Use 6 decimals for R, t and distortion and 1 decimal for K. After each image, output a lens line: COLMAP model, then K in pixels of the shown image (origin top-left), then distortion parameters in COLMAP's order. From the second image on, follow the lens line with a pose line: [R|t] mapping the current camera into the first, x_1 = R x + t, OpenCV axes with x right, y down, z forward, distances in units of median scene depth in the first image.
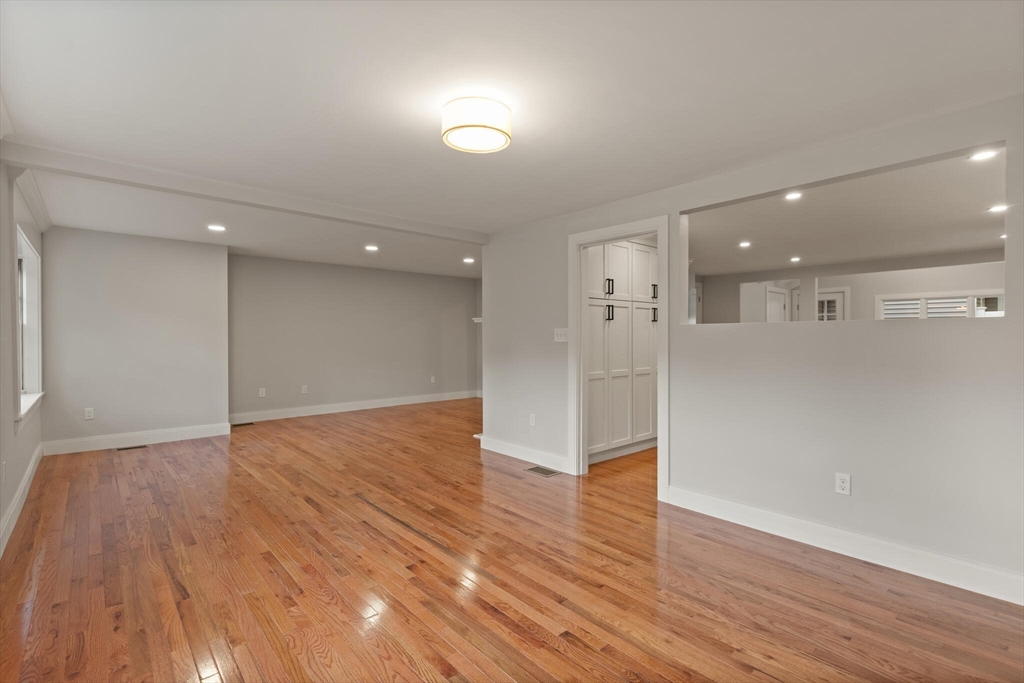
lens RADIAL K [[470.0, 0, 519.2], [0, 470.0, 338.8], [0, 0, 1]] dist [0.011614, -0.004080]
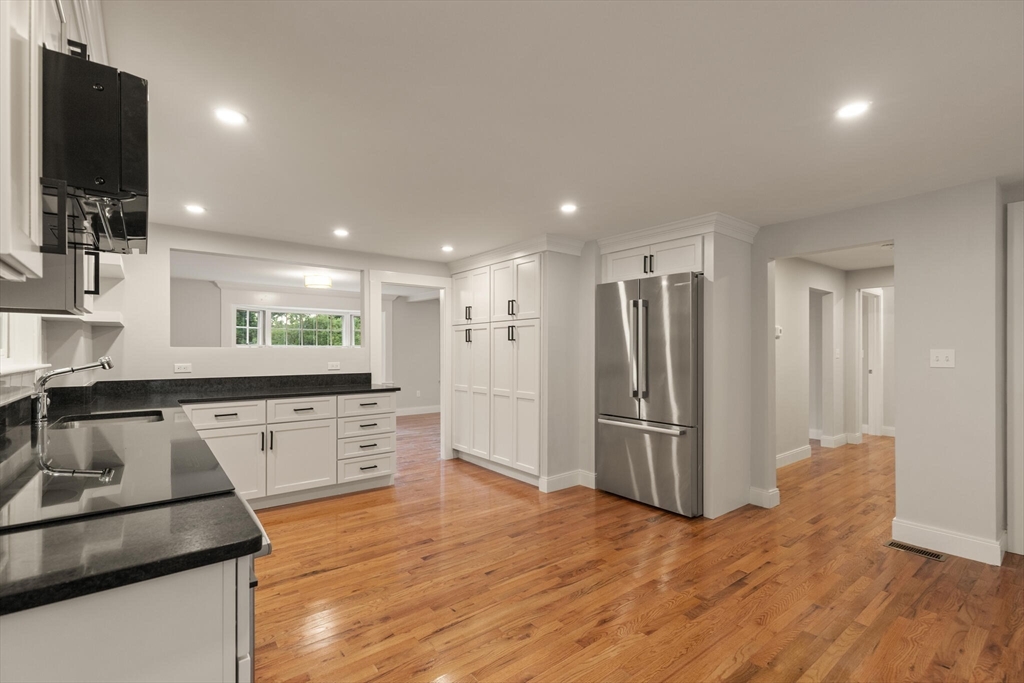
lens RADIAL K [[470.0, 0, 511.4], [0, 470.0, 348.9], [0, 0, 1]] dist [0.011614, -0.004080]
pose [[-0.067933, -0.001850, -0.997688, 1.636560], [-0.008327, 0.999964, -0.001287, -0.026240], [0.997655, 0.008221, -0.067946, 1.445901]]
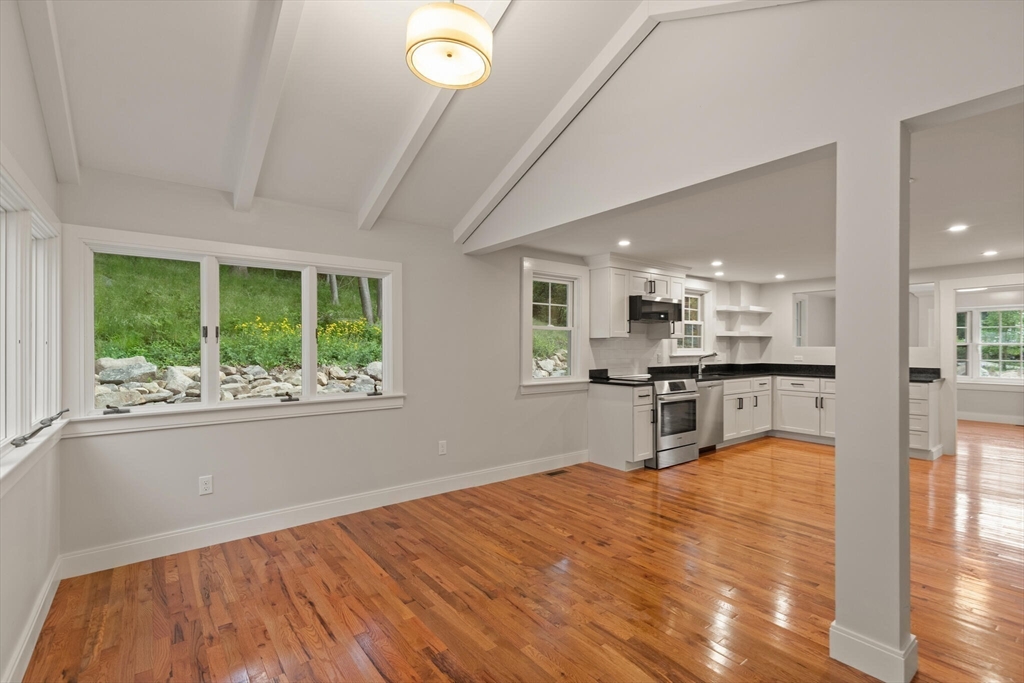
lens RADIAL K [[470.0, 0, 514.2], [0, 470.0, 342.9], [0, 0, 1]] dist [0.011614, -0.004080]
pose [[-0.997382, 0.001542, 0.072296, 1.641112], [0.001678, 0.999997, 0.001821, -0.047650], [-0.072293, 0.001938, -0.997382, 2.646832]]
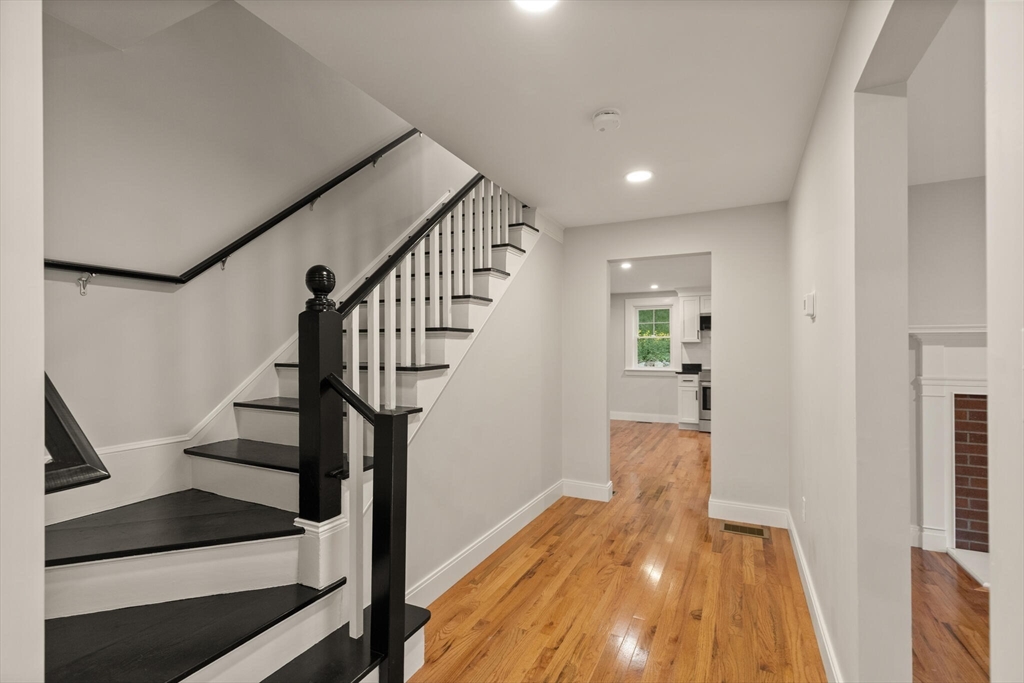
lens RADIAL K [[452.7, 0, 534.7], [0, 452.7, 347.1], [0, 0, 1]] dist [0.002004, 0.001147]
pose [[-0.400517, 0.008811, 0.916247, -0.176924], [0.008737, 0.999945, -0.005797, -0.031851], [-0.916248, 0.005683, -0.400572, 2.671330]]
